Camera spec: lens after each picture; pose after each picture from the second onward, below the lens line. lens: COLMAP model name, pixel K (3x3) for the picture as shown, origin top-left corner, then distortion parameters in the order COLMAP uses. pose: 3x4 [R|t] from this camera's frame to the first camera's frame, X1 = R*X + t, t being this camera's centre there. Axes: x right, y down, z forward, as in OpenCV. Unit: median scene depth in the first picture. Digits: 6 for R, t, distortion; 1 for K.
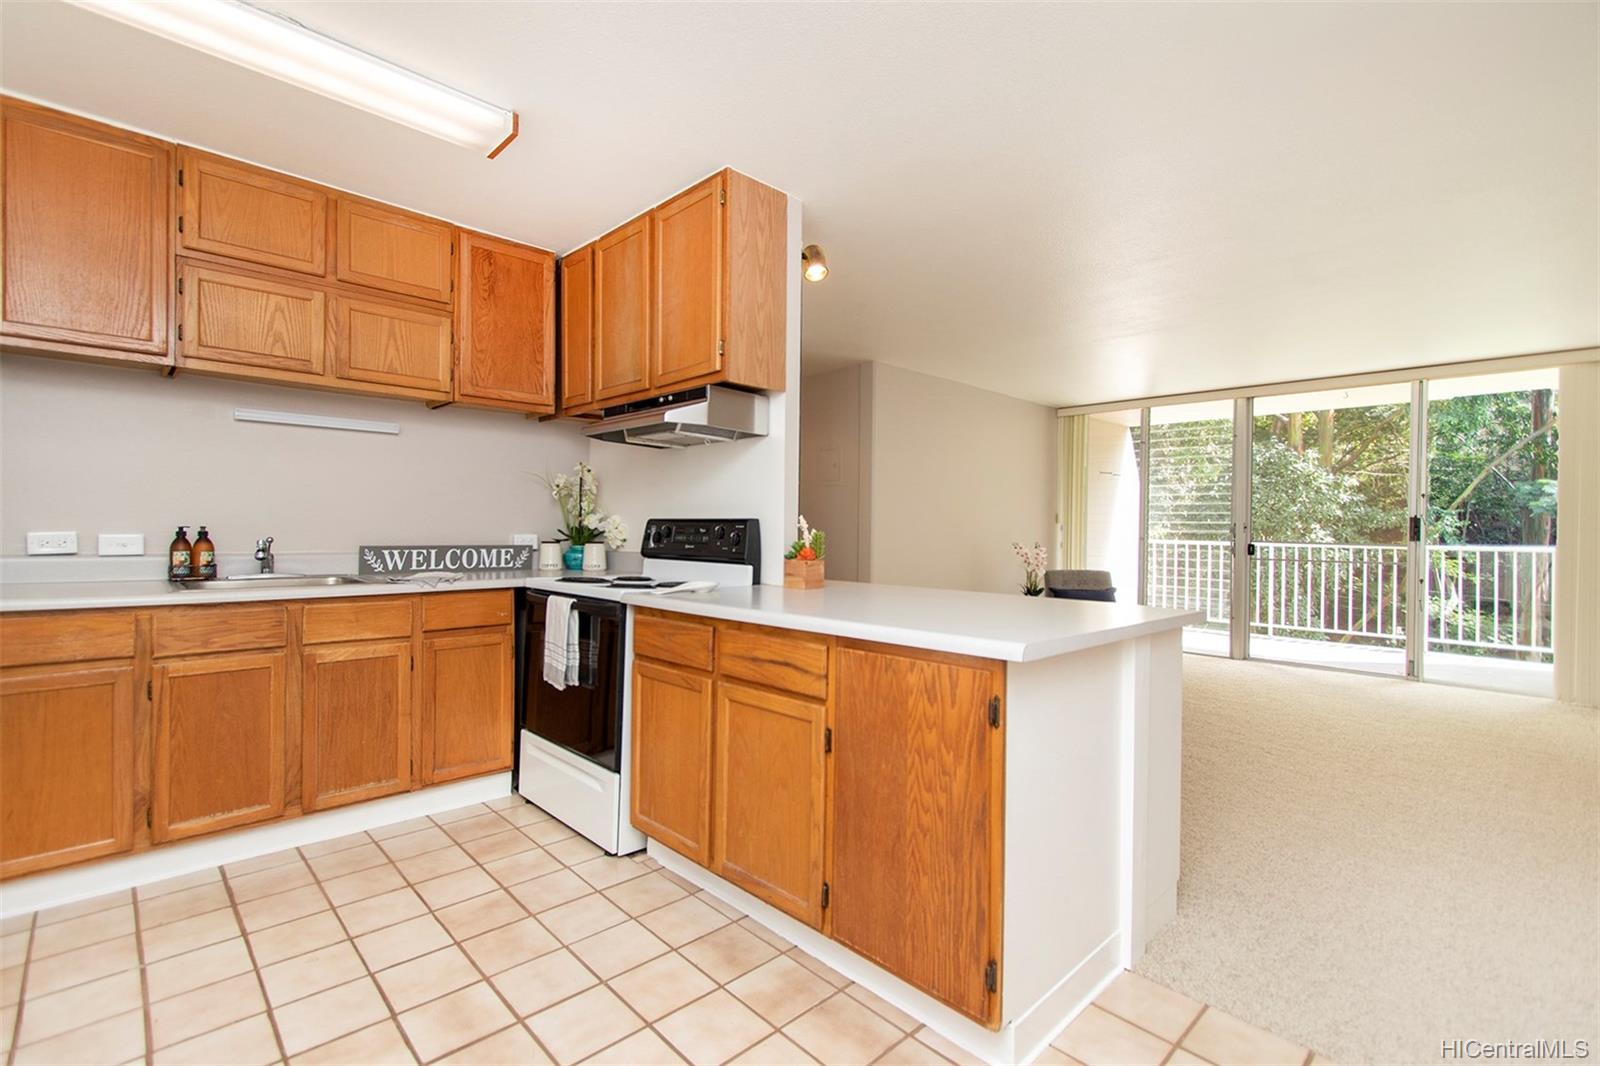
lens RADIAL K [[734.1, 0, 792.2], [0, 734.1, 531.7], [0, 0, 1]] dist [0.013542, 0.002176]
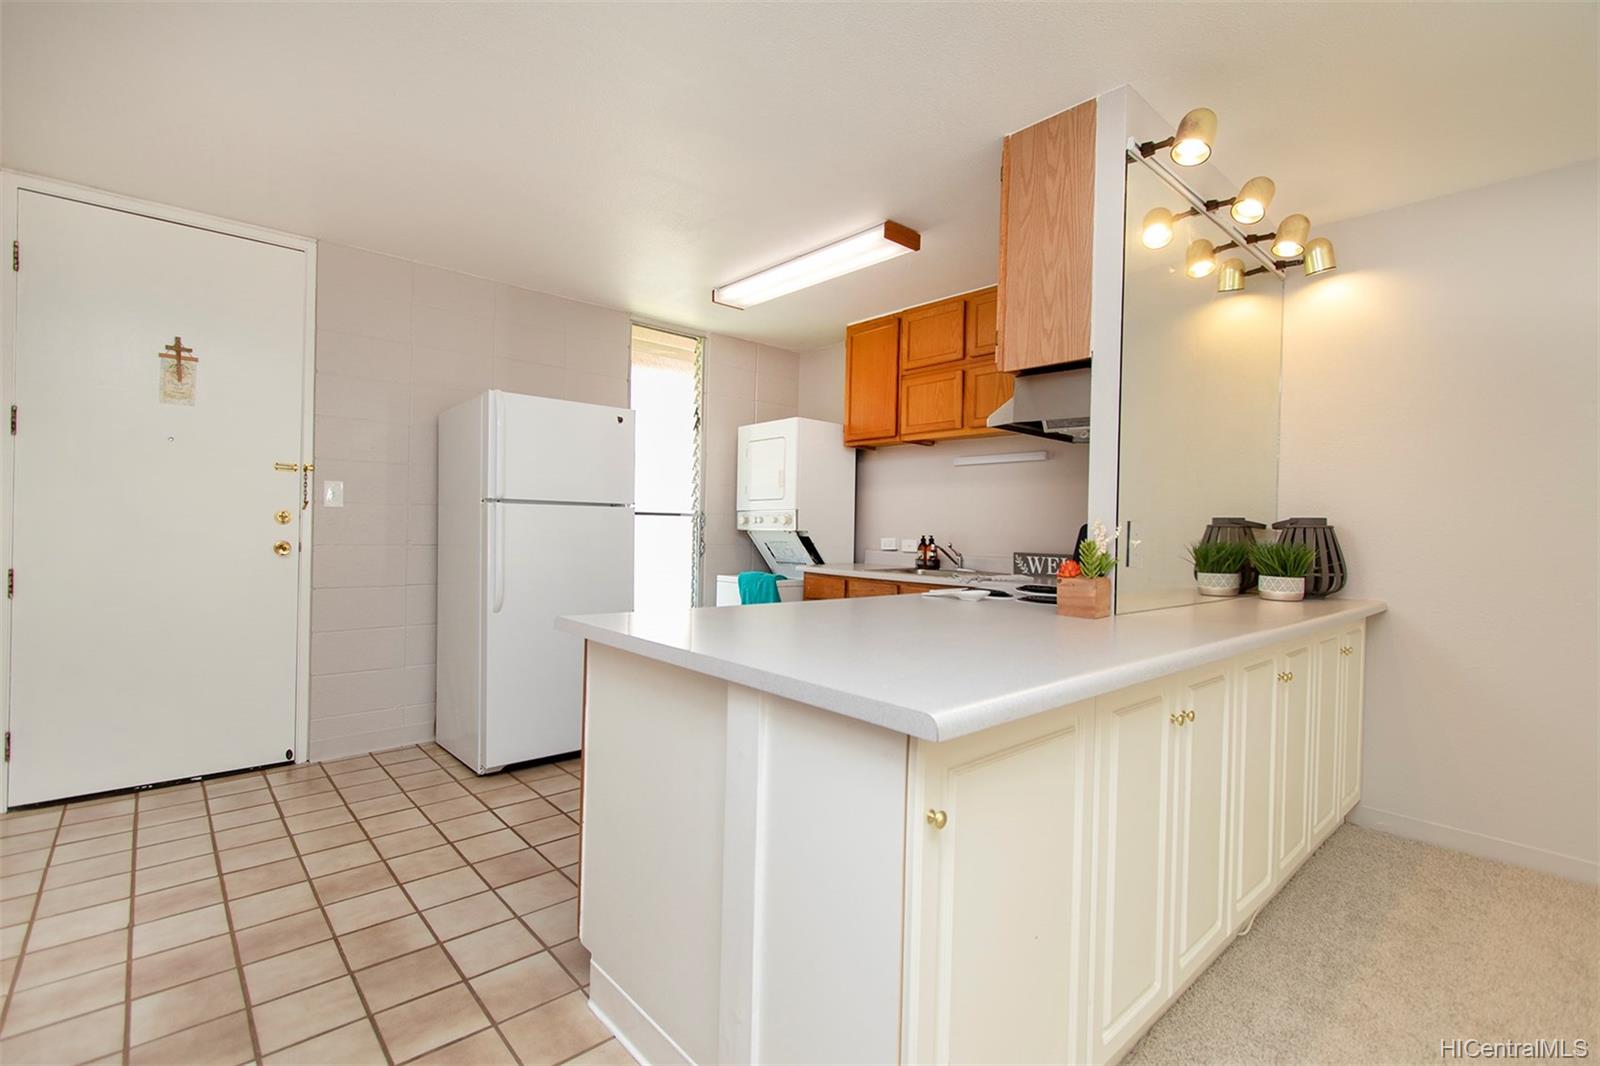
lens RADIAL K [[734.1, 0, 793.4], [0, 734.1, 538.9], [0, 0, 1]] dist [0.013542, 0.002176]
pose [[-0.039677, 0.000565, -0.999212, 0.674622], [-0.026938, 0.999636, 0.001635, 0.004487], [0.998849, 0.026982, -0.039648, 0.641113]]
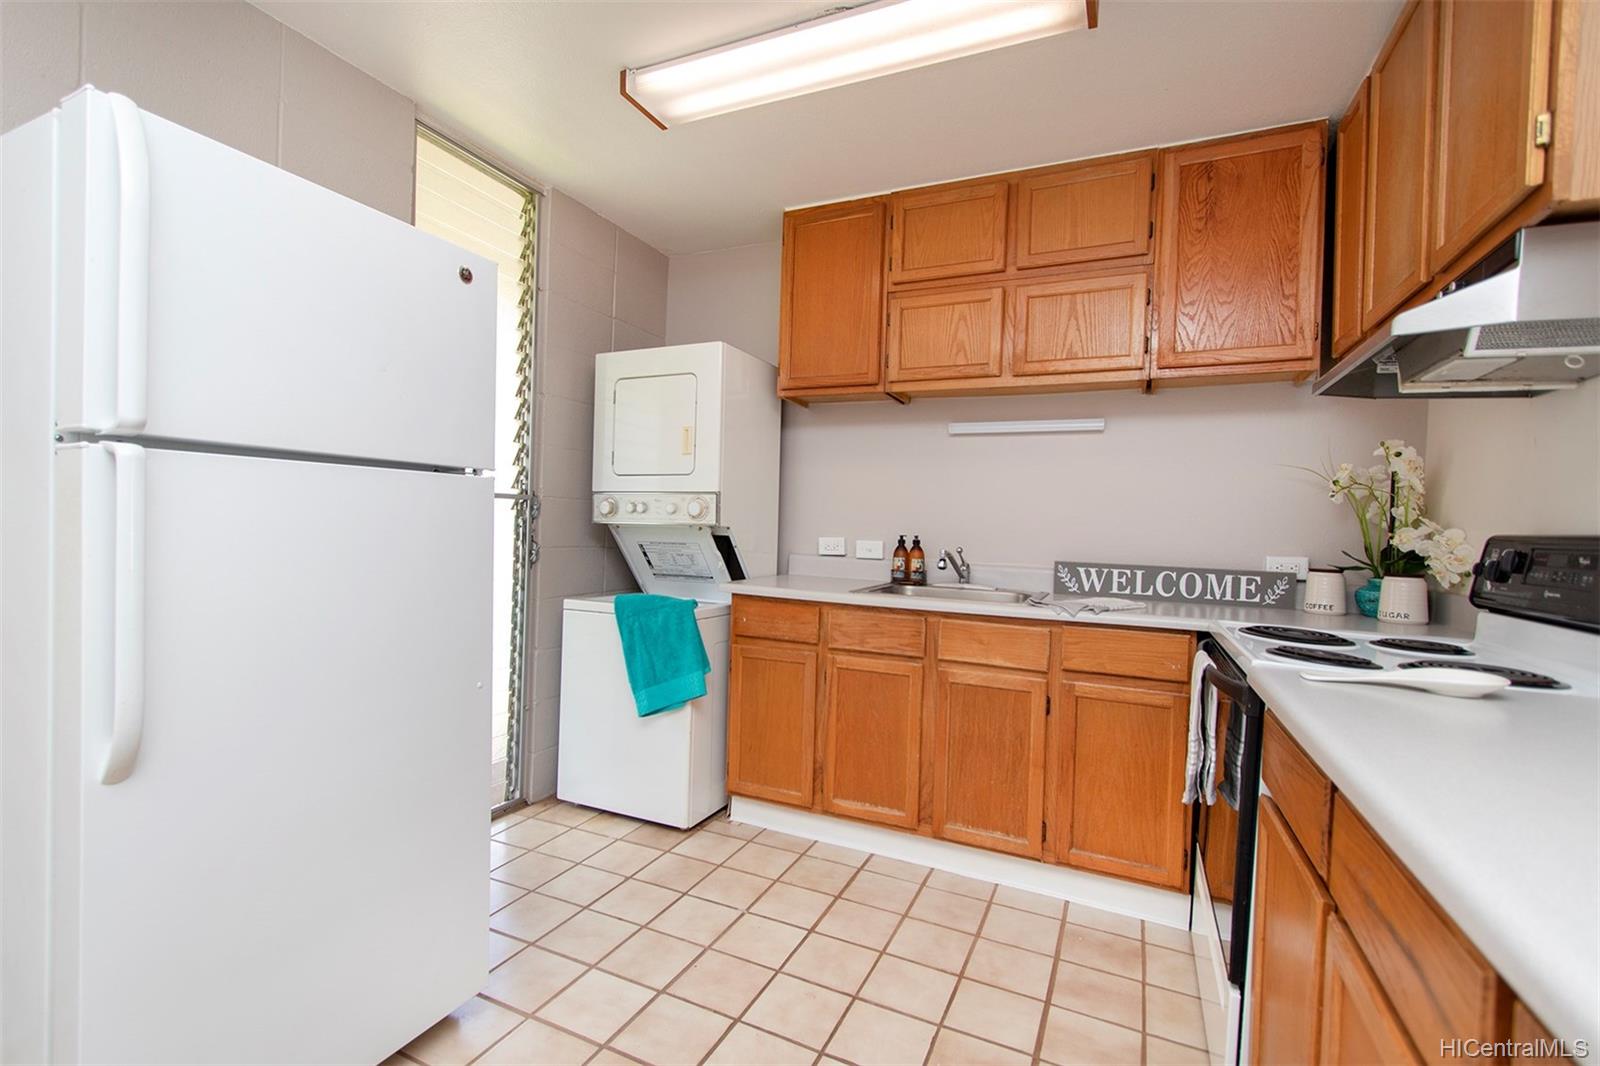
lens RADIAL K [[734.1, 0, 787.4], [0, 734.1, 532.9], [0, 0, 1]] dist [0.013542, 0.002176]
pose [[0.360340, 0.008997, -0.932778, 0.121029], [-0.032935, 0.999453, -0.003083, -0.001298], [0.932239, 0.031832, 0.360439, 0.363485]]
